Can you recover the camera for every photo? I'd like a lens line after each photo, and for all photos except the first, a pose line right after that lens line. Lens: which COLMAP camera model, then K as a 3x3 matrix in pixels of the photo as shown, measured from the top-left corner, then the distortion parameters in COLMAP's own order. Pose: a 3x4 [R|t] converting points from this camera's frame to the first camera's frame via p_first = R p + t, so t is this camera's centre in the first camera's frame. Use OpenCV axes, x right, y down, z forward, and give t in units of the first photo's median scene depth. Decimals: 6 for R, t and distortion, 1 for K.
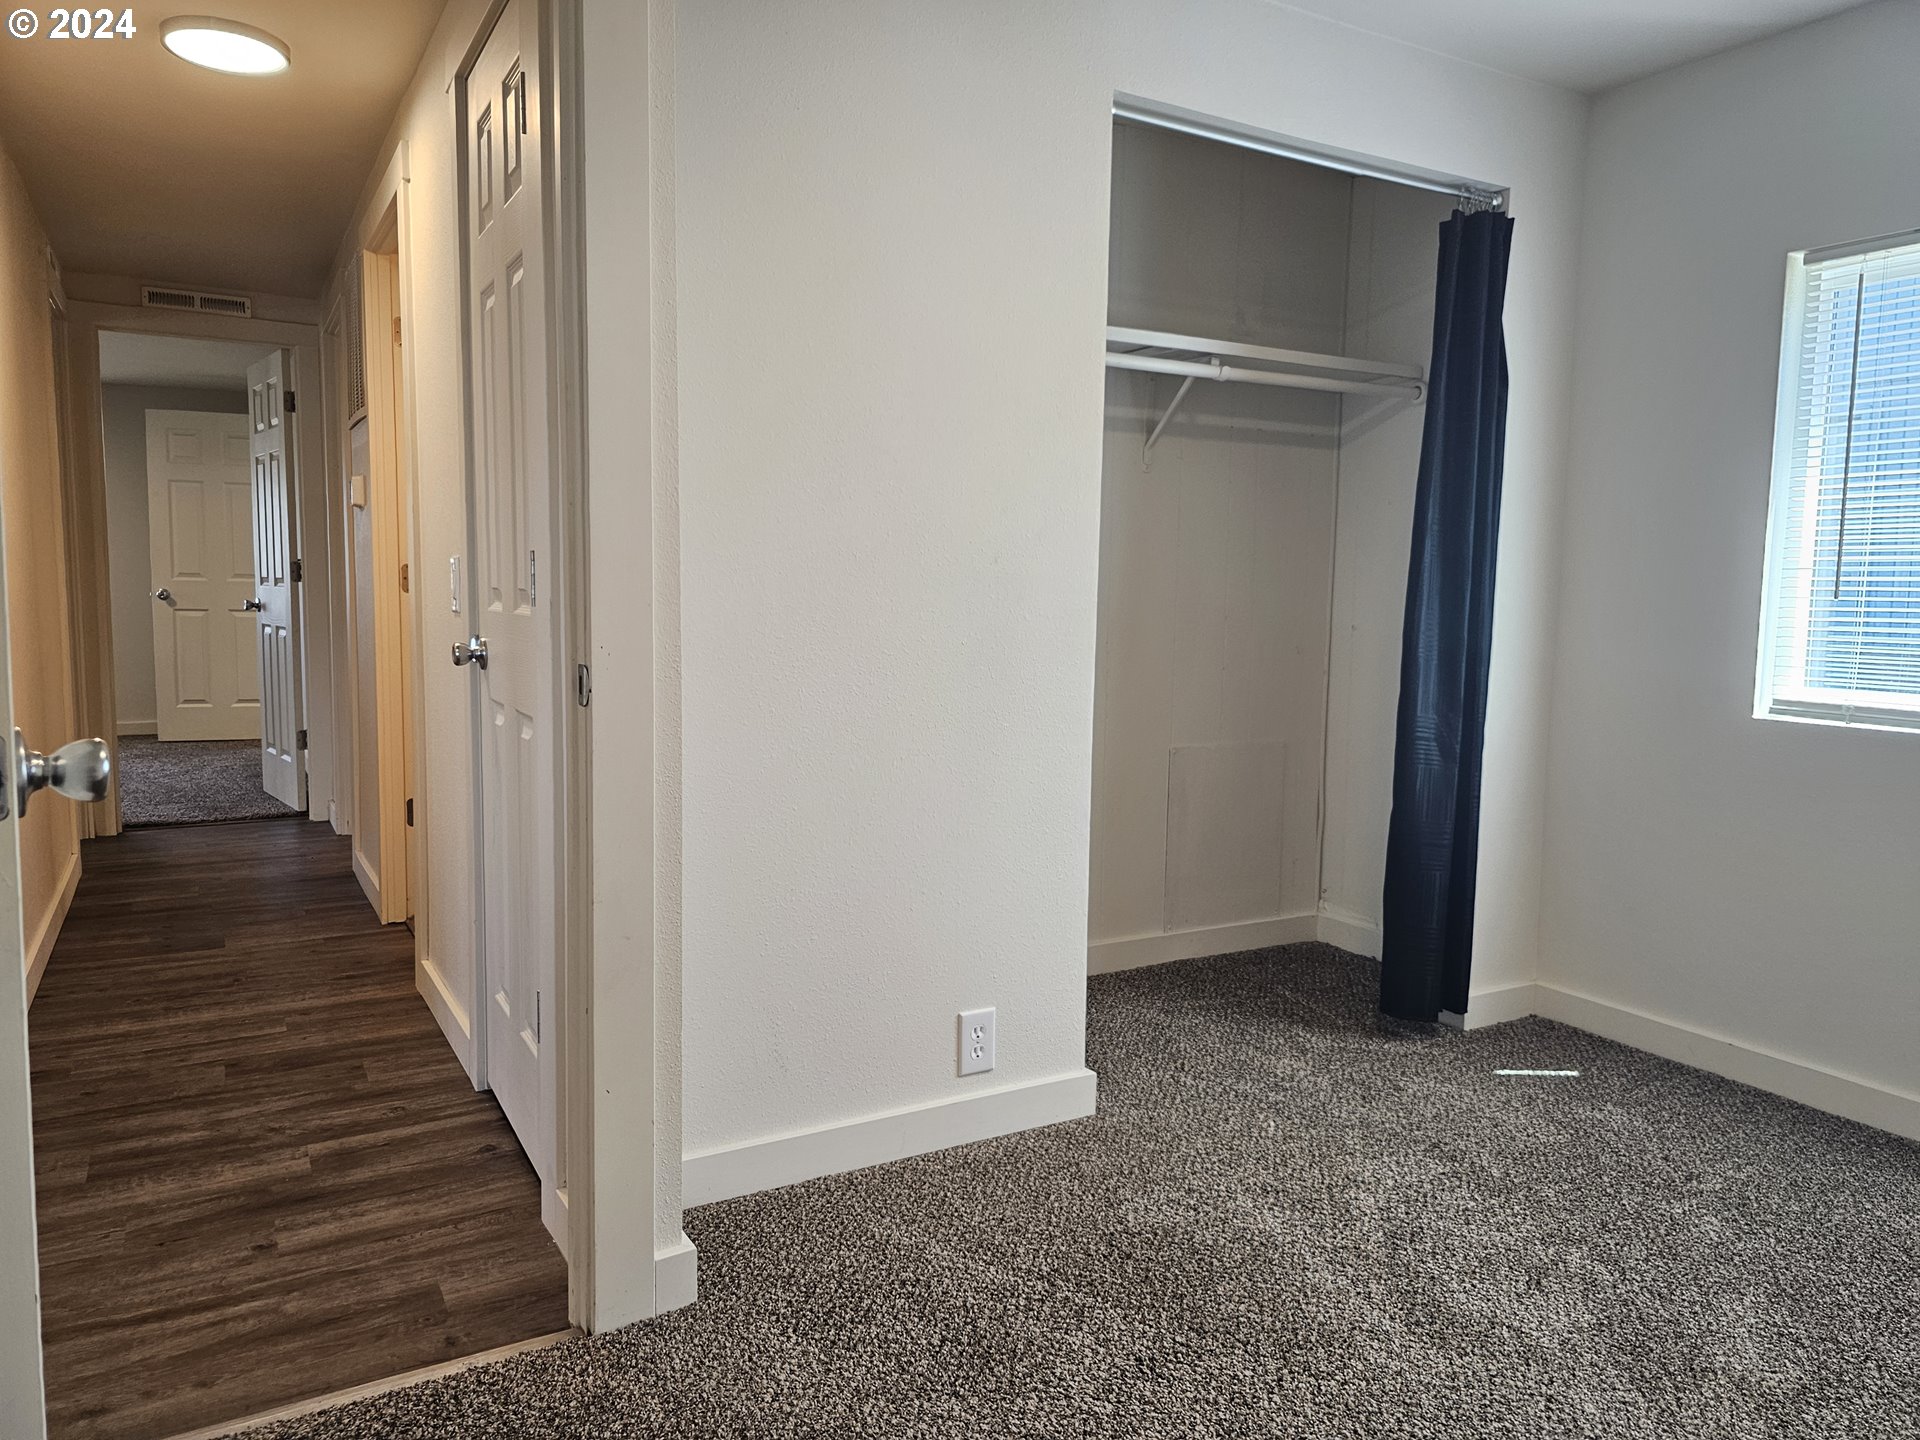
lens RADIAL K [[1341.4, 0, 960.0], [0, 1341.4, 720.0], [0, 0, 1]] dist [0.051464, -0.039070]
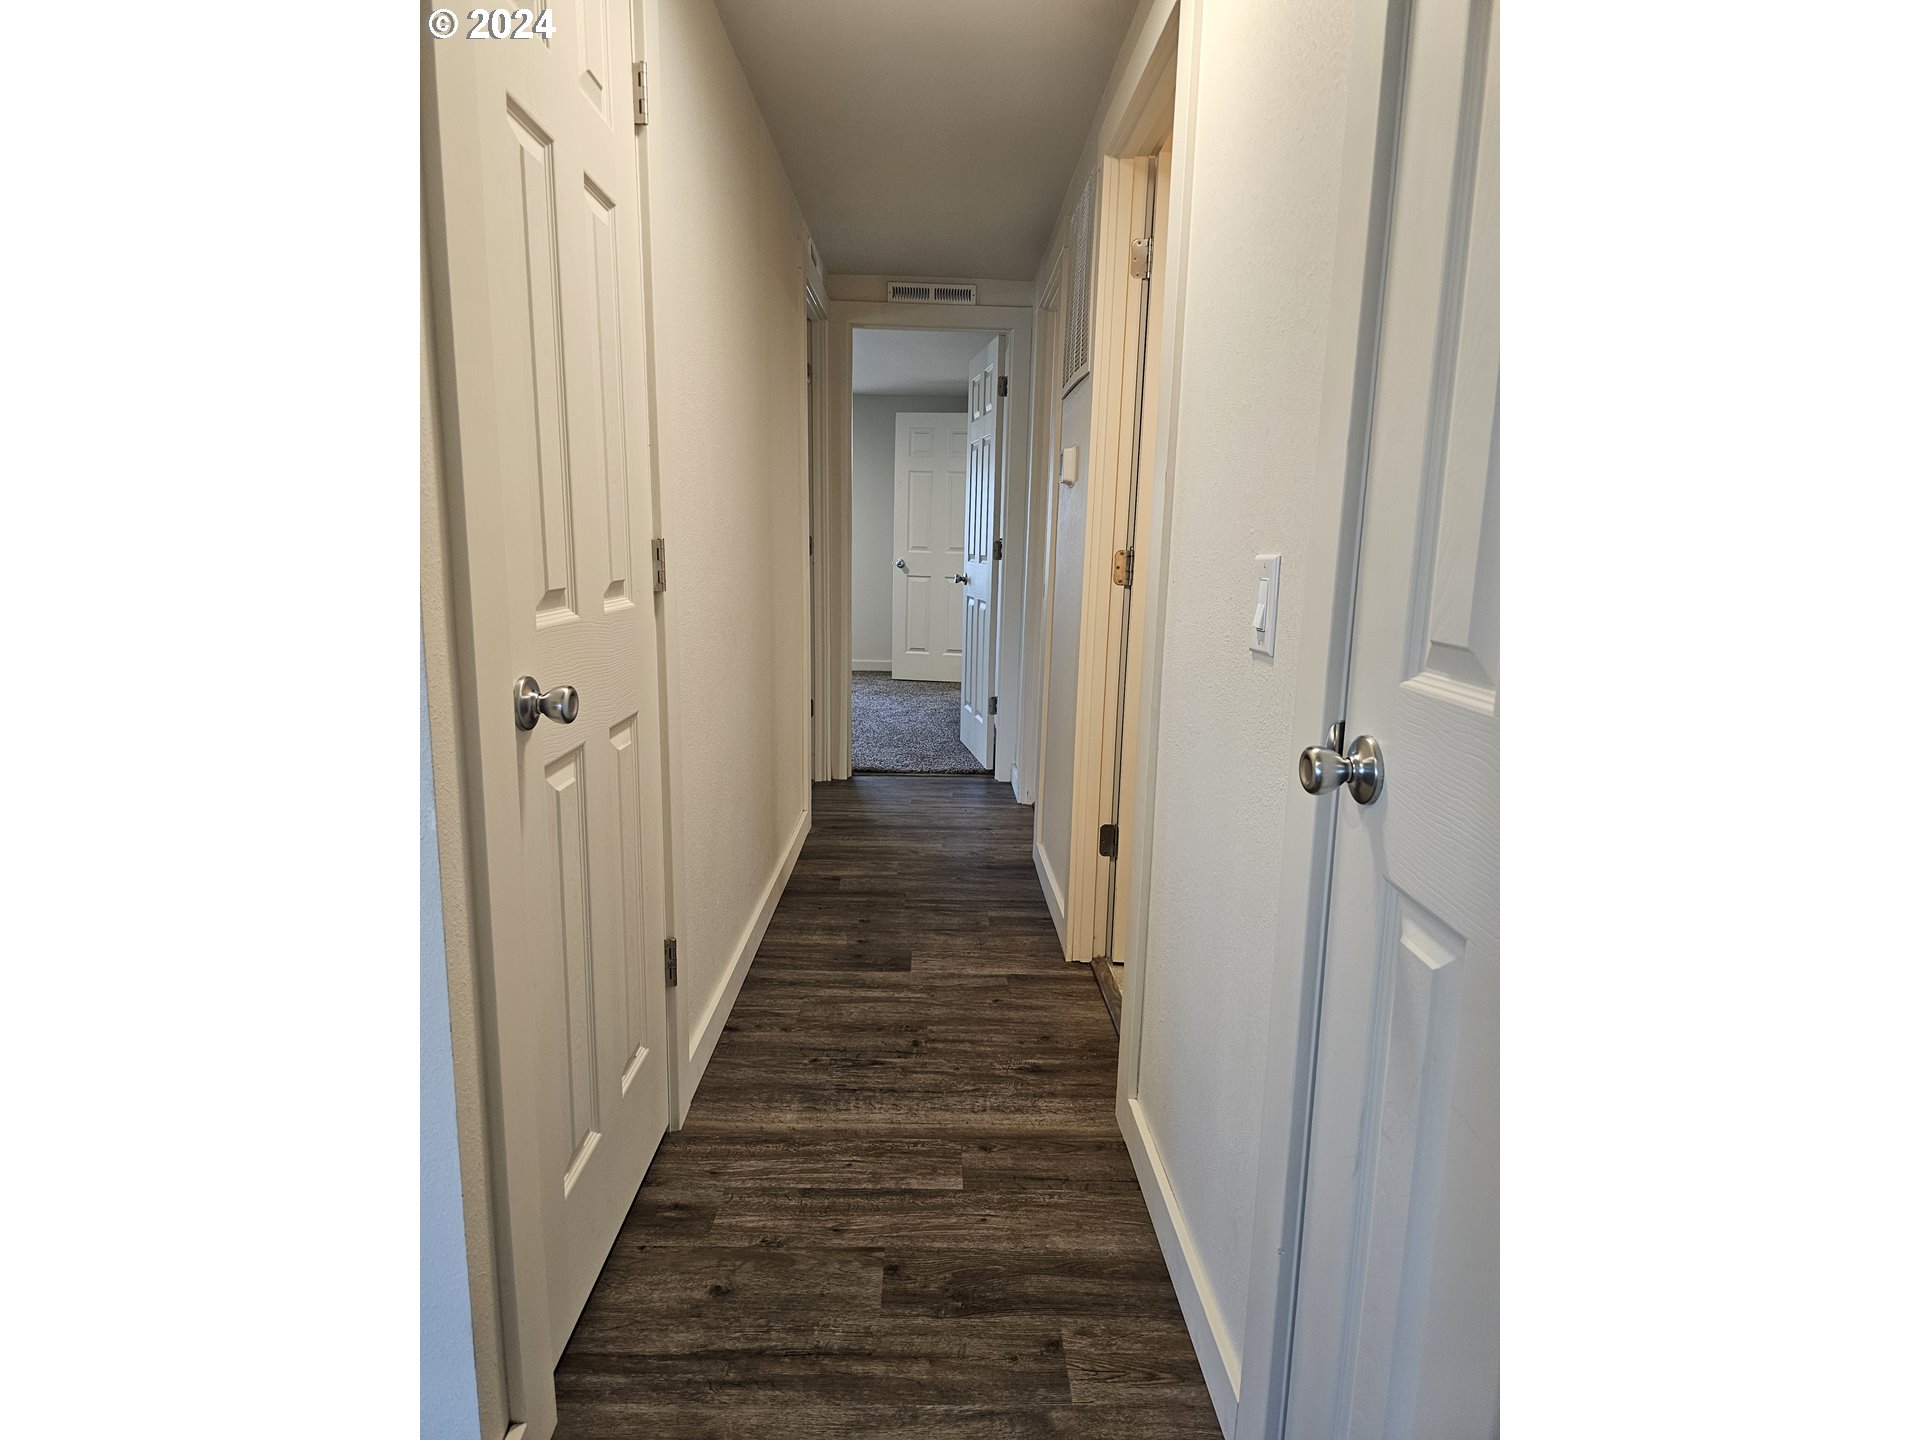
lens RADIAL K [[1008.1, 0, 960.0], [0, 1008.1, 720.0], [0, 0, 1]] dist [0.052128, -0.000193]
pose [[0.885350, 0.086589, -0.456791, -0.186672], [-0.055877, 0.995199, 0.080348, -0.051034], [0.461556, -0.045611, 0.885938, 0.364186]]
